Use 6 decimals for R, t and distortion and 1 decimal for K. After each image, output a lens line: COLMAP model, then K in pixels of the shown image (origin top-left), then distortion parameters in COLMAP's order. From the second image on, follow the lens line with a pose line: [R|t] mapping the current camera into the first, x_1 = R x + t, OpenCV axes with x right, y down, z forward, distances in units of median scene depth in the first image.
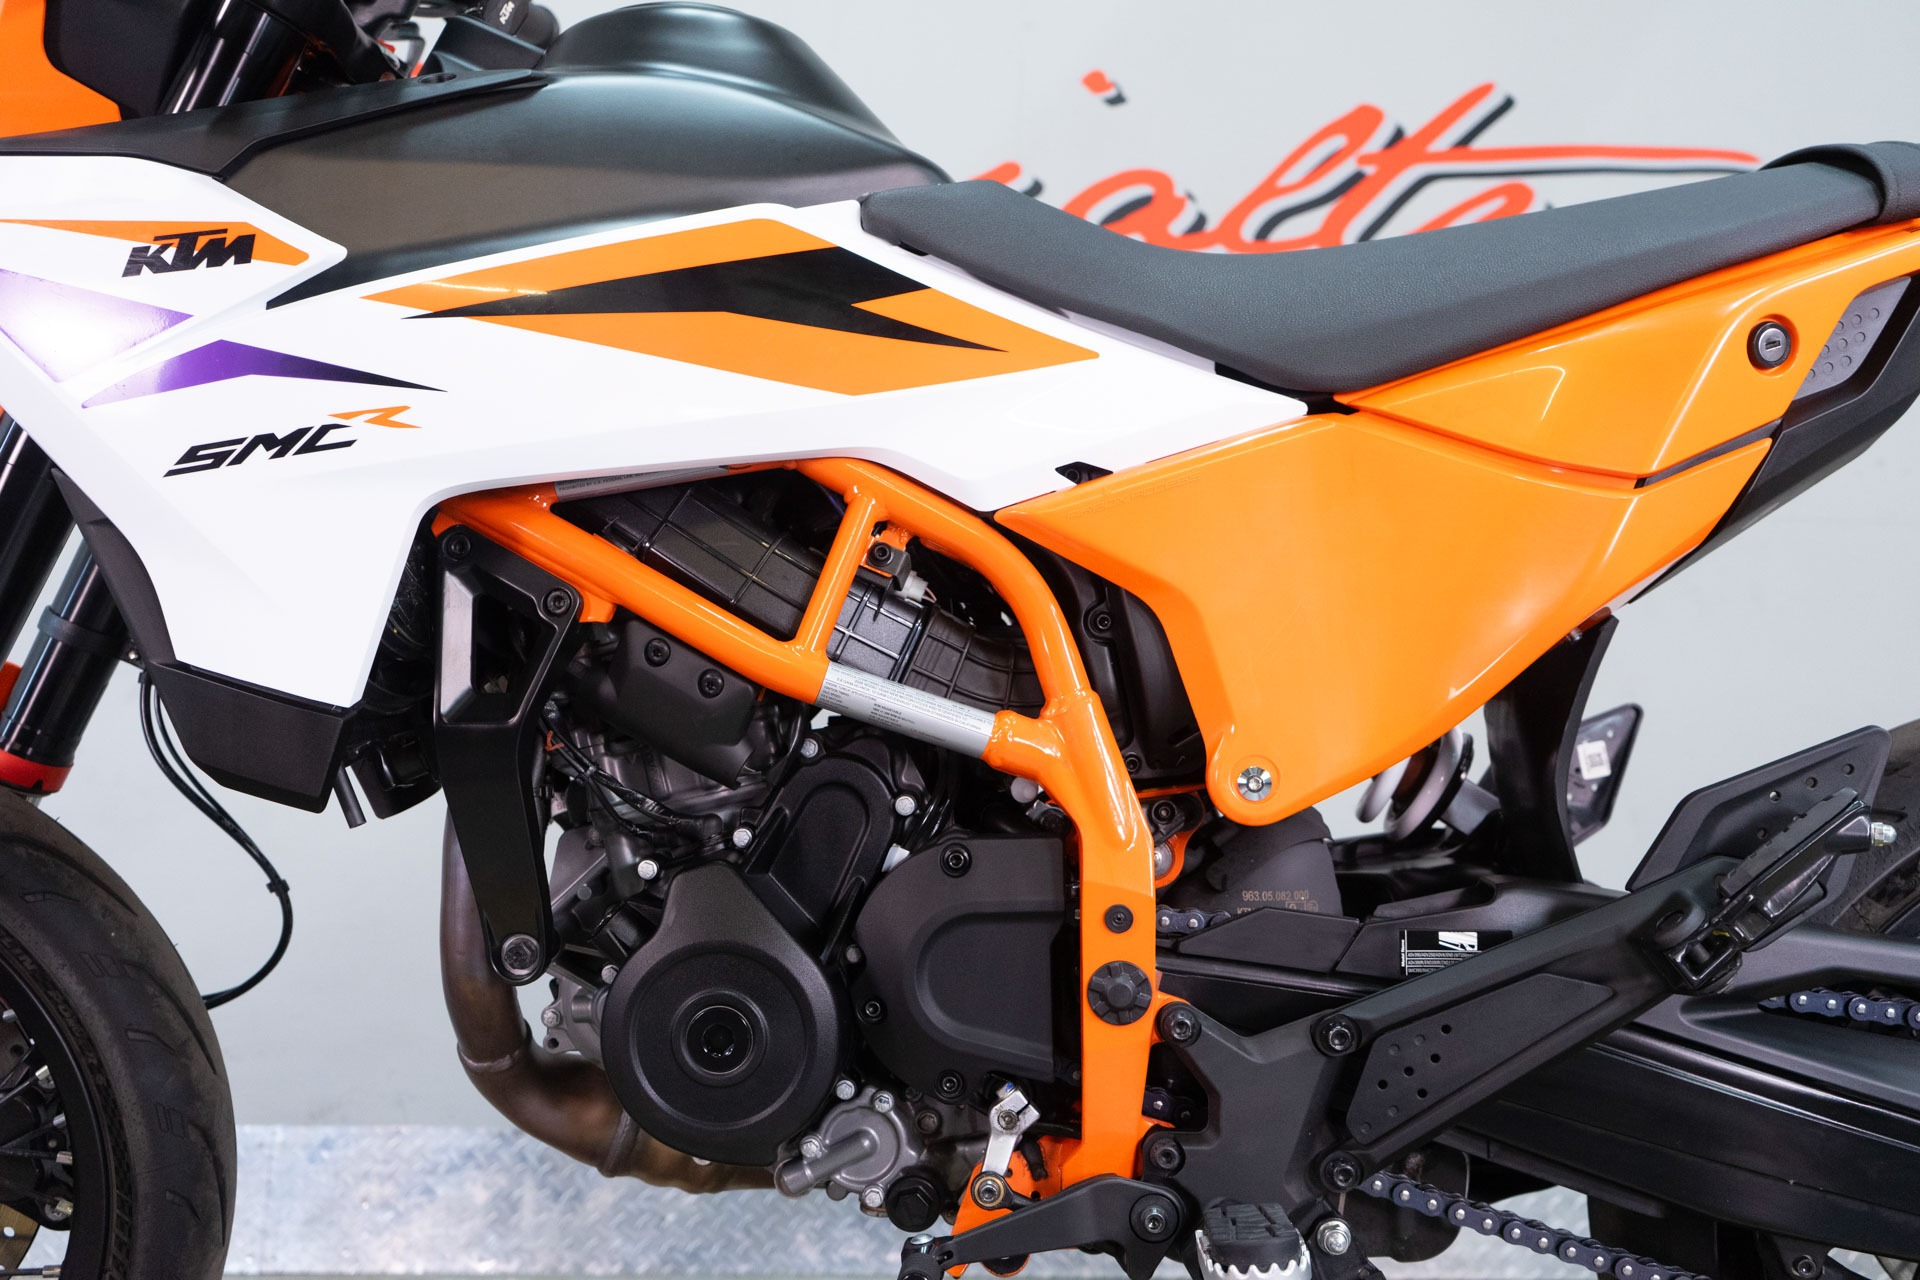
lens RADIAL K [[1678.7, 0, 960.0], [0, 1678.7, 640.0], [0, 0, 1]] dist [0.001487, 0.005088]
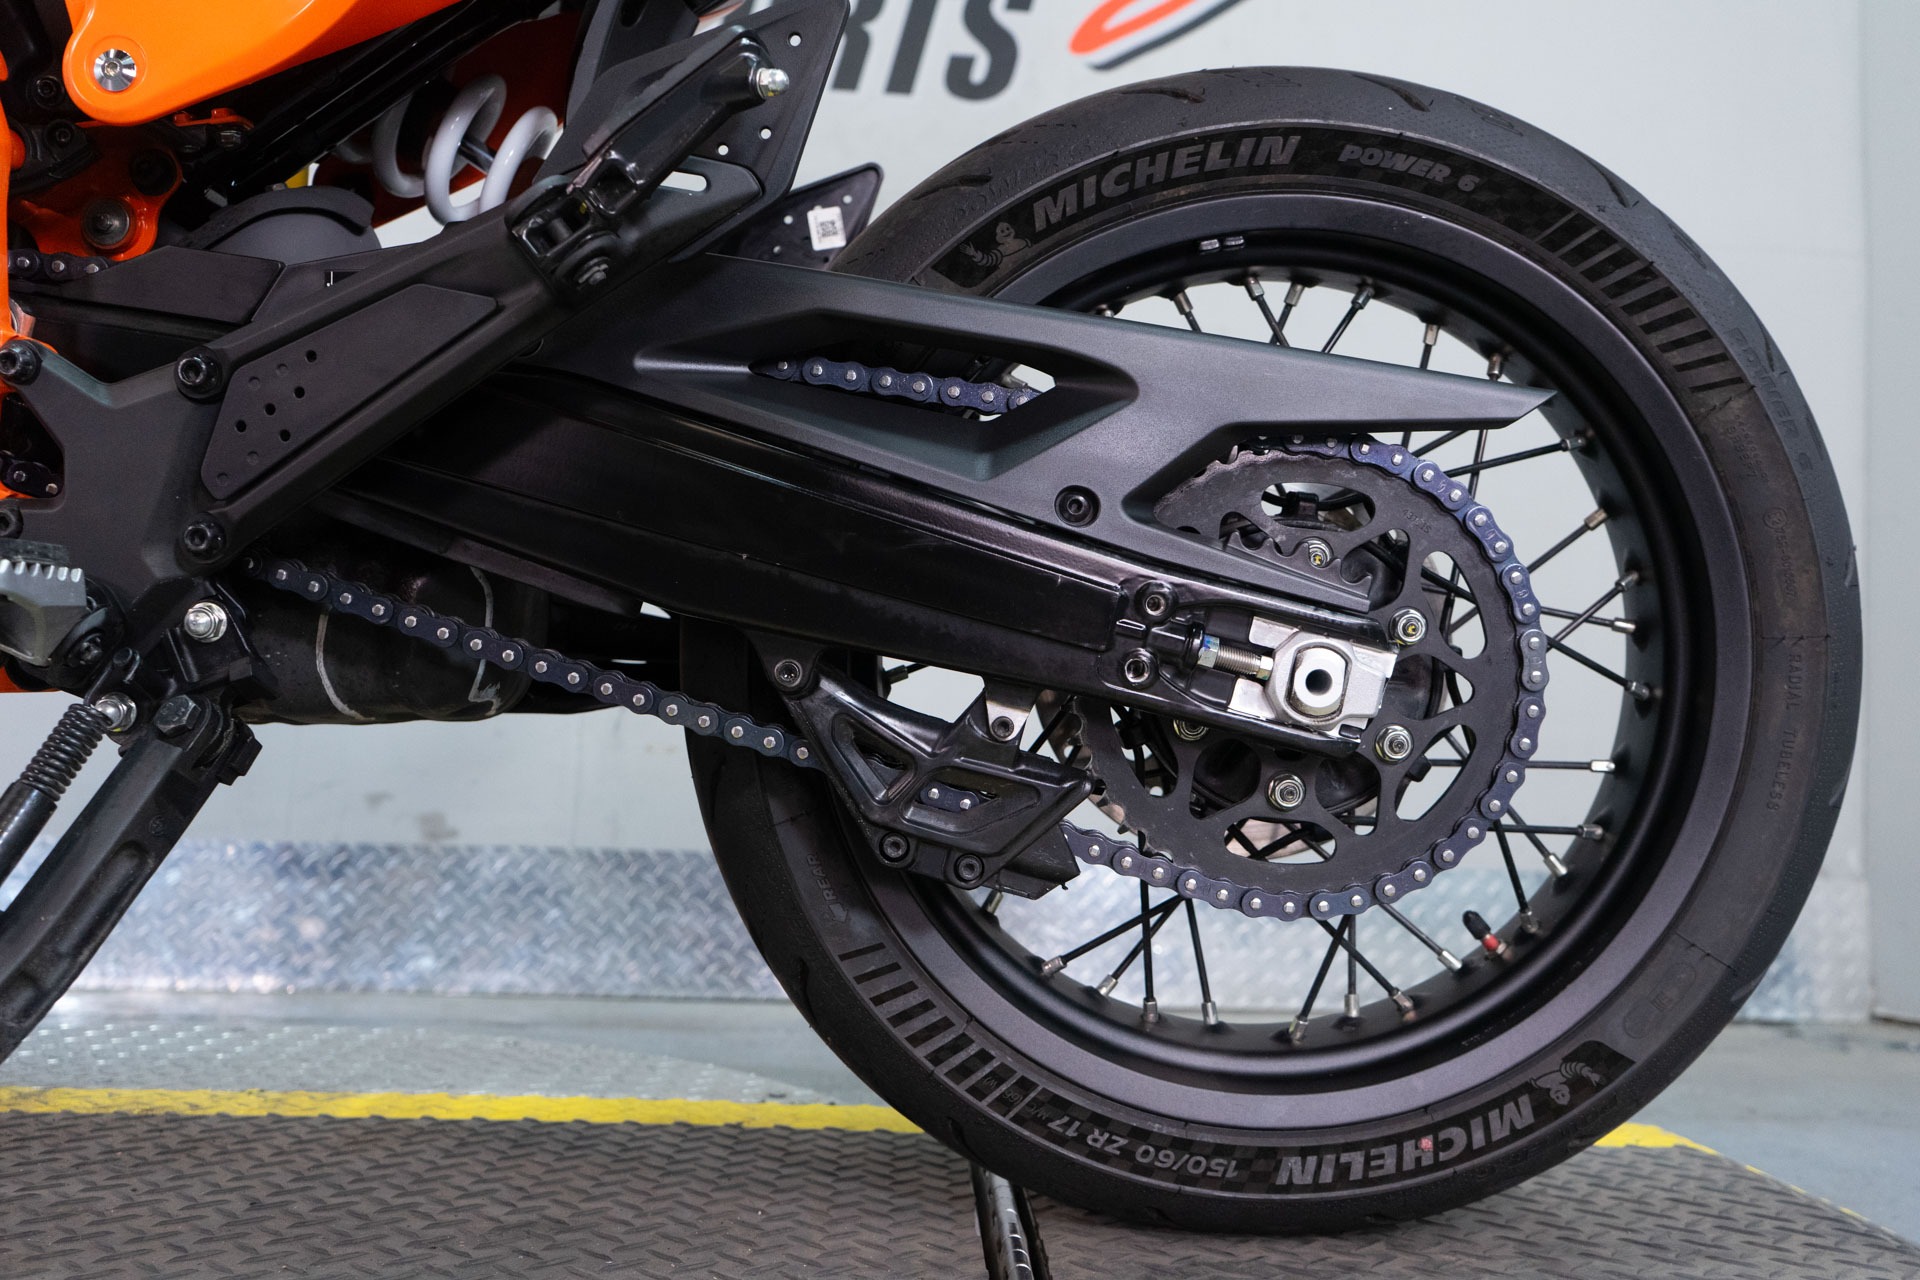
lens RADIAL K [[1678.7, 0, 960.0], [0, 1678.7, 640.0], [0, 0, 1]] dist [0.001487, 0.005088]
pose [[0.999214, 0.015647, 0.036431, 0.543612], [-0.018162, 0.997398, 0.069763, 0.288707], [-0.035245, -0.070370, 0.996898, 0.152852]]
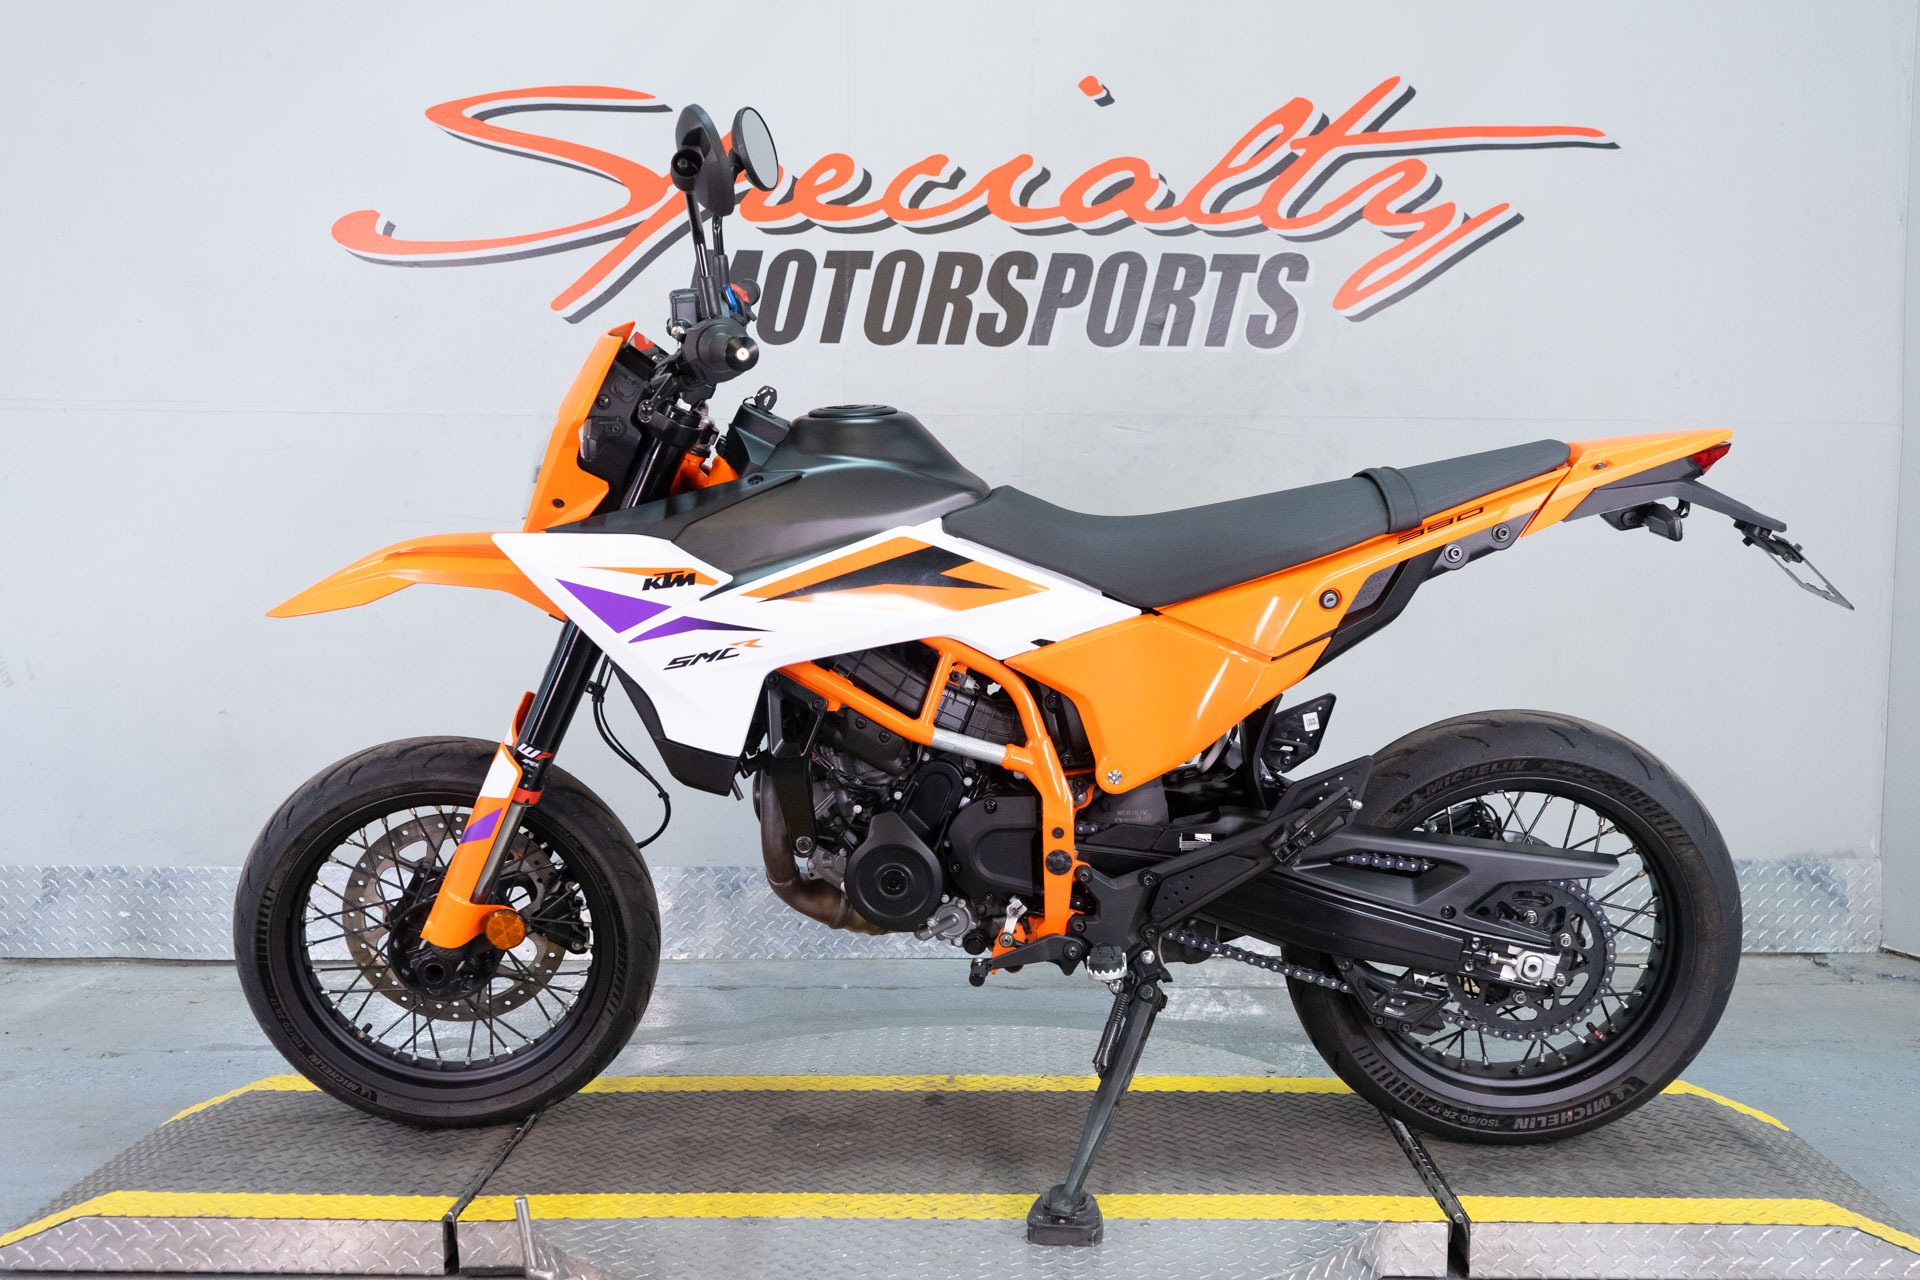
lens RADIAL K [[1839.3, 0, 948.3], [0, 1839.3, 666.6], [0, 0, 1]] dist [-0.002122, 0.003706]
pose [[0.999406, -0.017236, -0.029827, 0.018844], [0.023284, 0.976084, 0.216142, -0.615737], [0.025389, -0.216708, 0.975906, -1.466668]]
